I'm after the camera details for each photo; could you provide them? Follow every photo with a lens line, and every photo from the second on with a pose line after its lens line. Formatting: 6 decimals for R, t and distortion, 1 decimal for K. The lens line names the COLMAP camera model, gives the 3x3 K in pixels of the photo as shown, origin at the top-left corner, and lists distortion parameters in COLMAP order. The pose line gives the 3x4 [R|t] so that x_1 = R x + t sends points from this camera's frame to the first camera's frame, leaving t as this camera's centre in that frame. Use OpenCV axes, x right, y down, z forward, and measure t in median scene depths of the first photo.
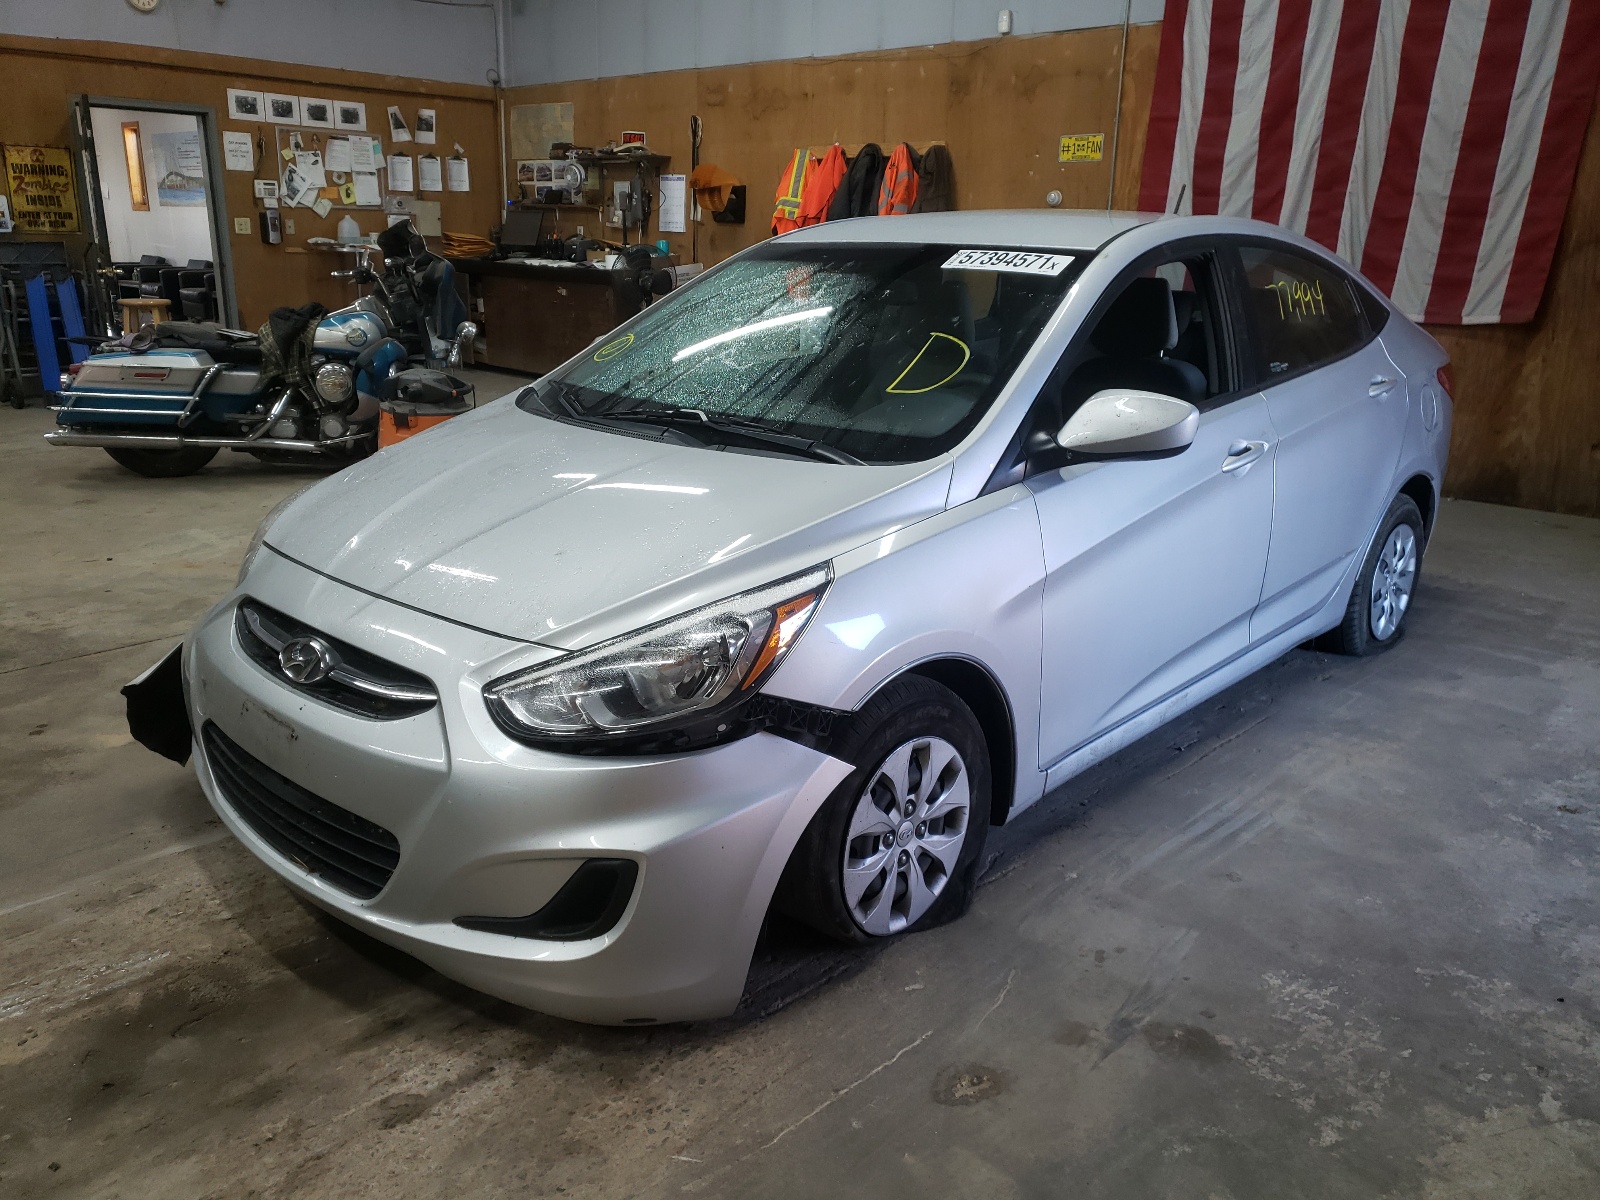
lens RADIAL K [[1233.8, 0, 800.0], [0, 1233.8, 600.0], [0, 0, 1]] dist [-0.009711, 0.049204]
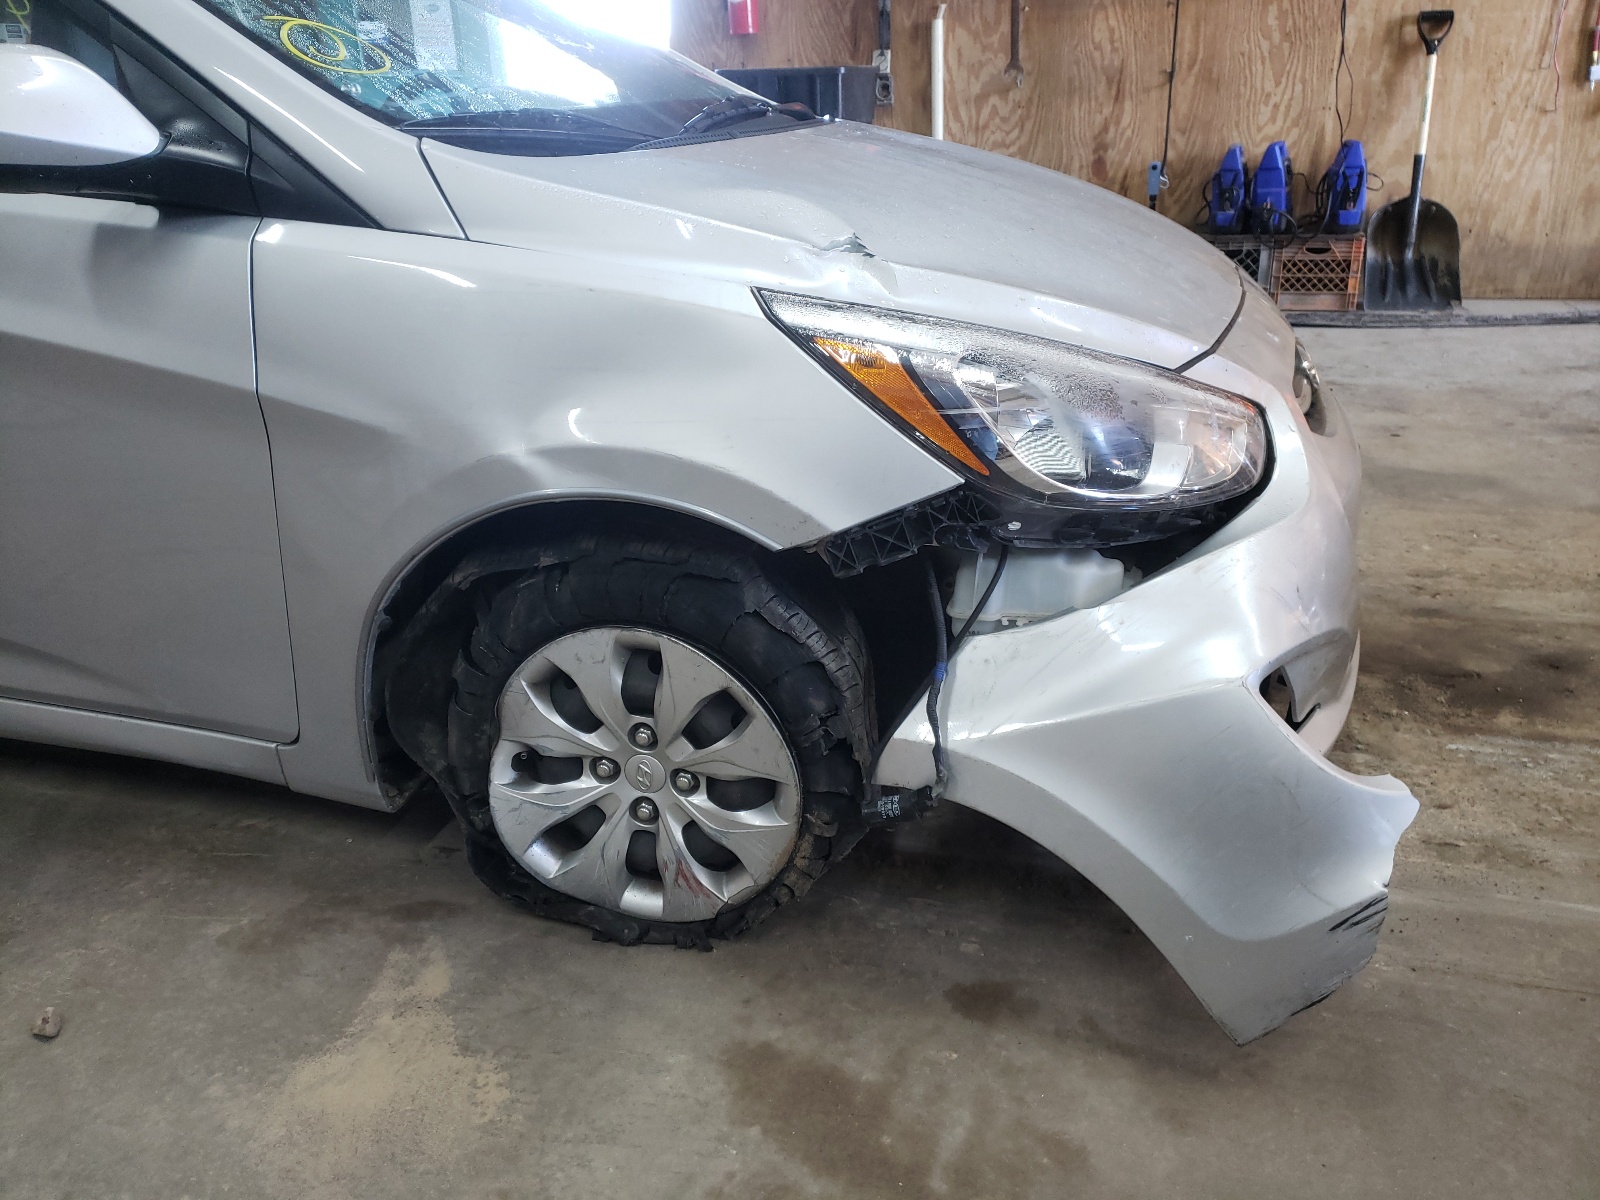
lens RADIAL K [[1233.8, 0, 800.0], [0, 1233.8, 600.0], [0, 0, 1]] dist [-0.009711, 0.049204]
pose [[-0.456318, -0.334437, 0.824576, -0.986971], [0.267926, 0.832034, 0.485732, -0.302197], [-0.848522, 0.442574, -0.290068, 1.613230]]
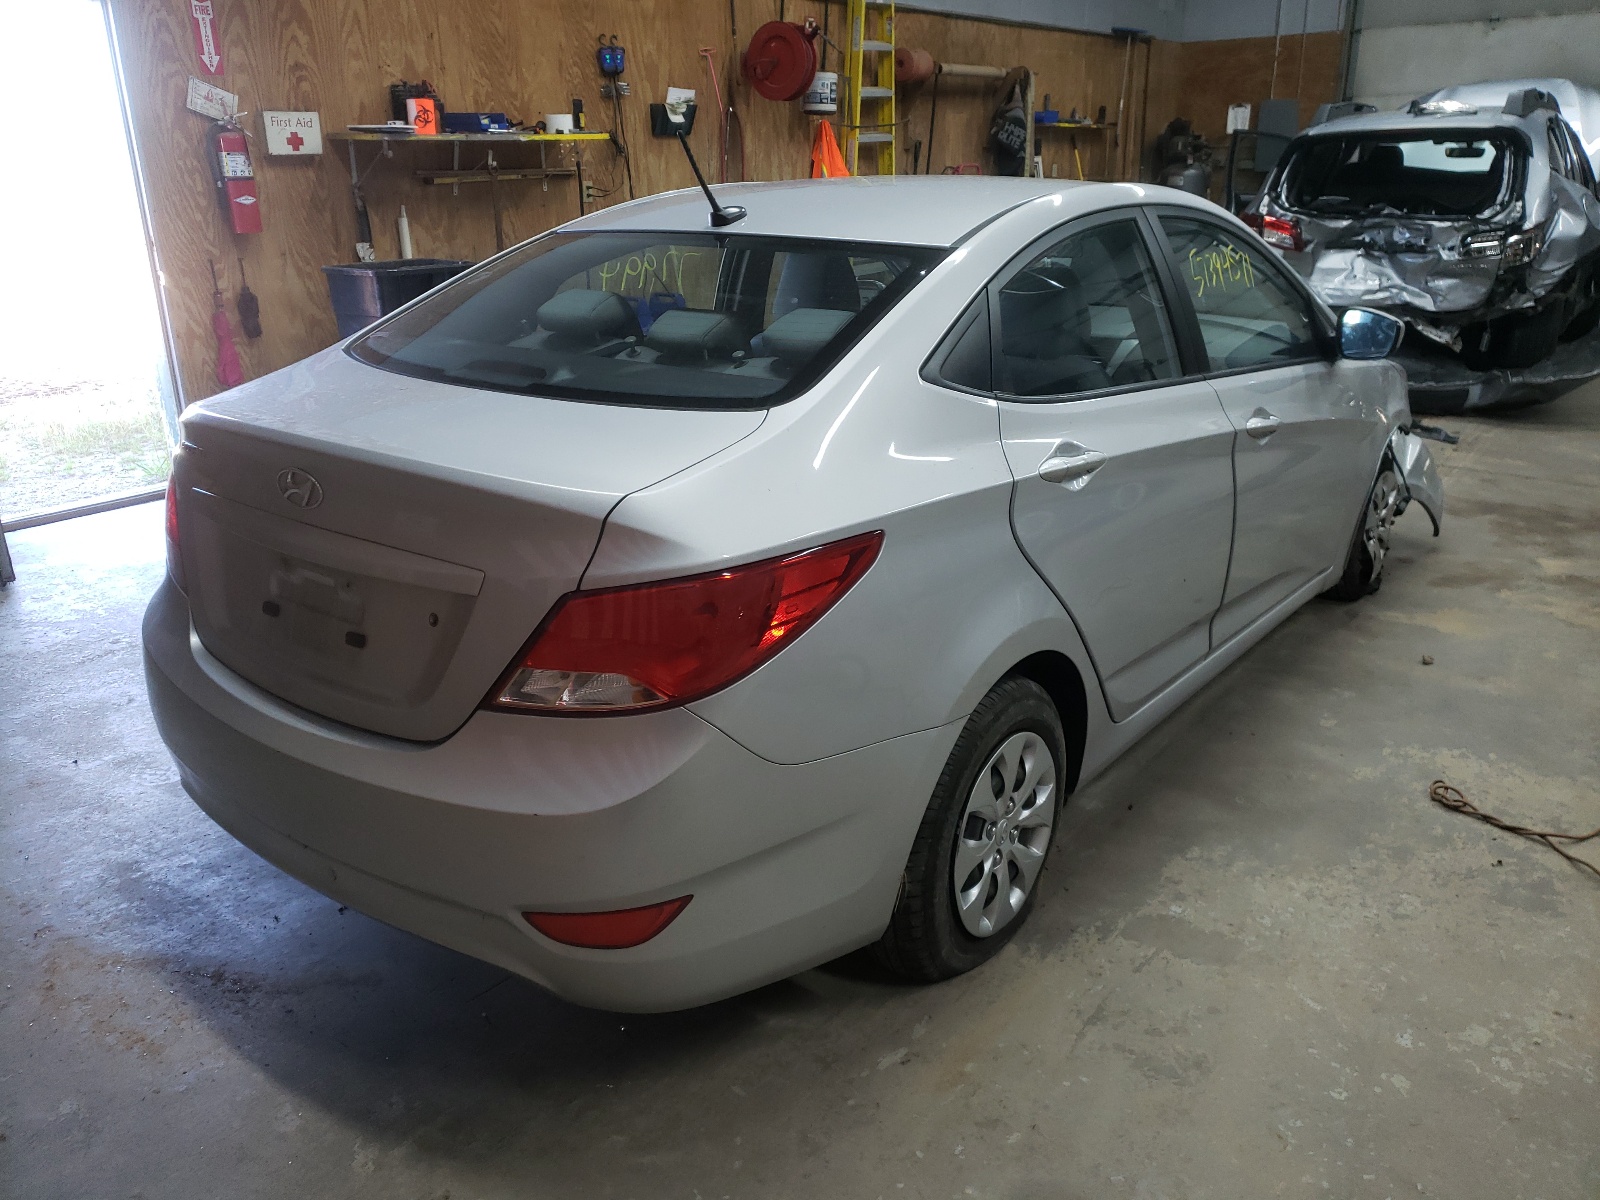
lens RADIAL K [[1221.3, 0, 800.0], [0, 1221.3, 600.0], [0, 0, 1]] dist [0.004882, 0.003503]
pose [[-0.989433, 0.065111, -0.129553, 0.869359], [-0.022446, 0.813947, 0.580506, -1.005887], [0.143246, 0.577279, -0.803884, 3.258247]]
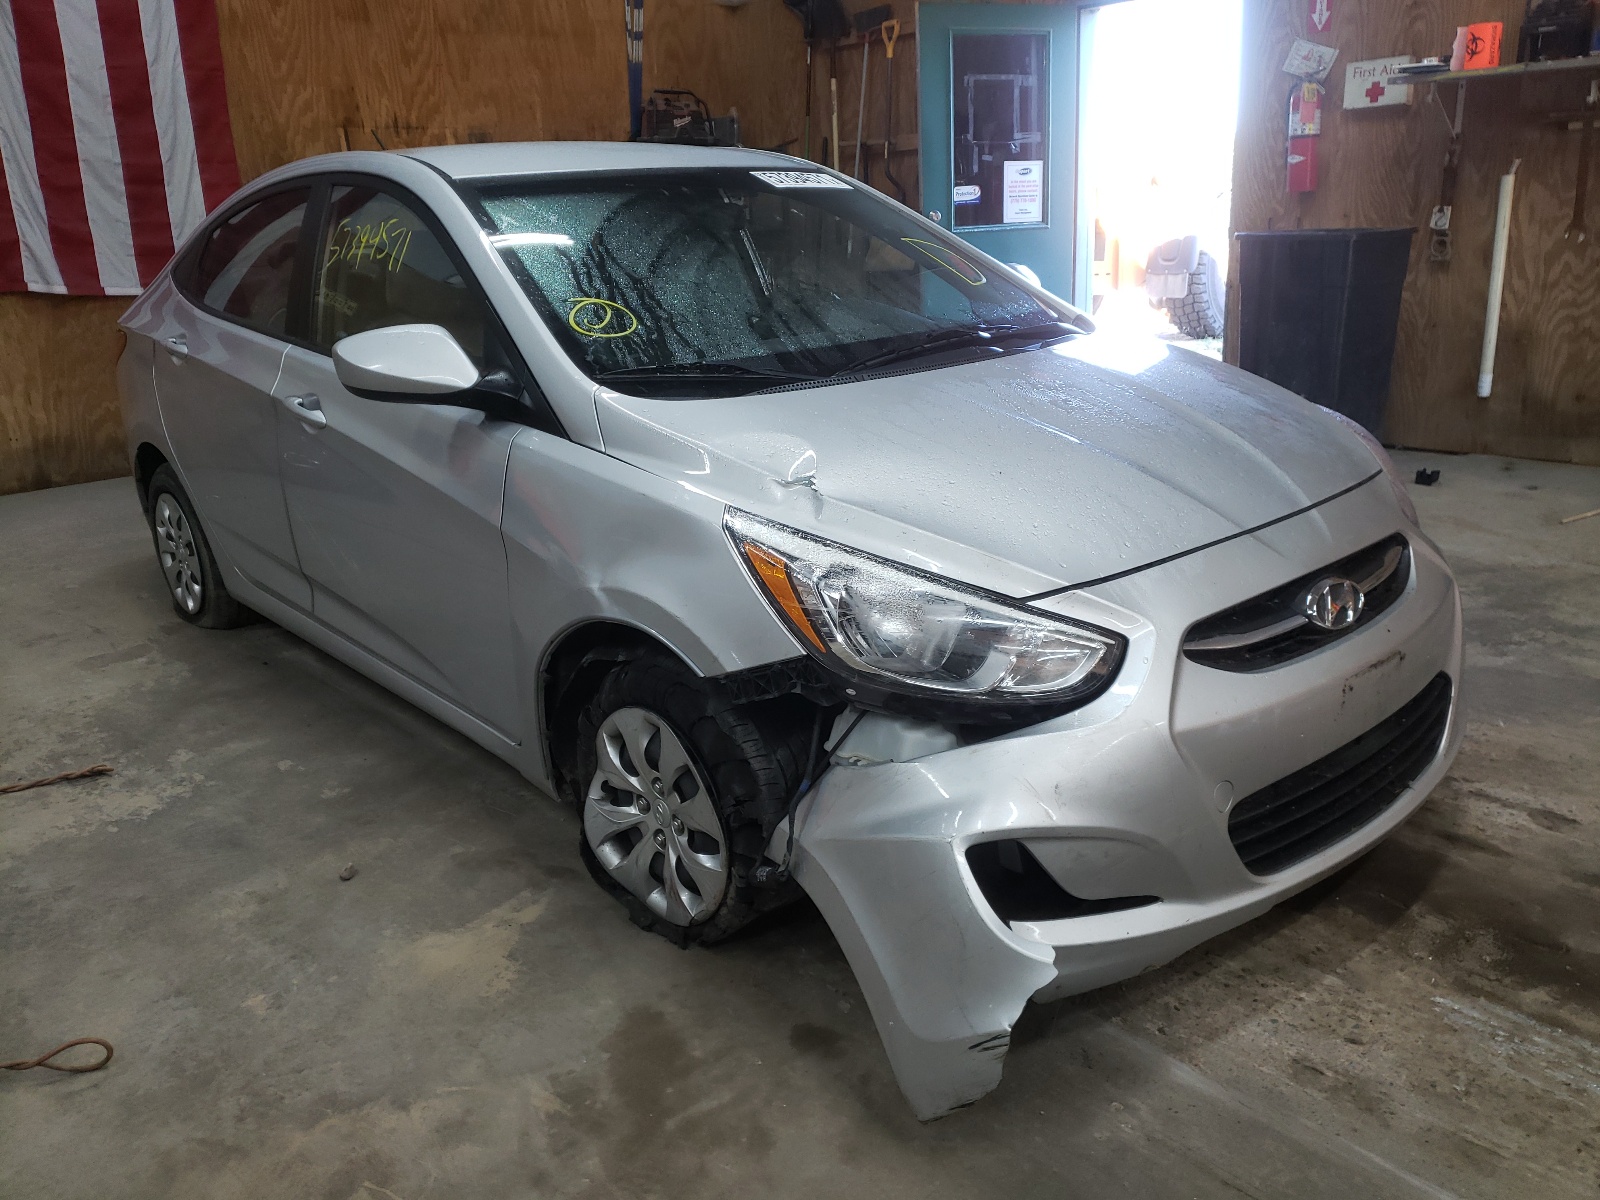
lens RADIAL K [[1221.3, 0, 800.0], [0, 1221.3, 600.0], [0, 0, 1]] dist [0.004882, 0.003503]
pose [[0.082883, -0.304333, 0.948953, -1.269604], [0.312465, 0.912148, 0.265239, -0.297332], [-0.946307, 0.274531, 0.170695, 1.237071]]
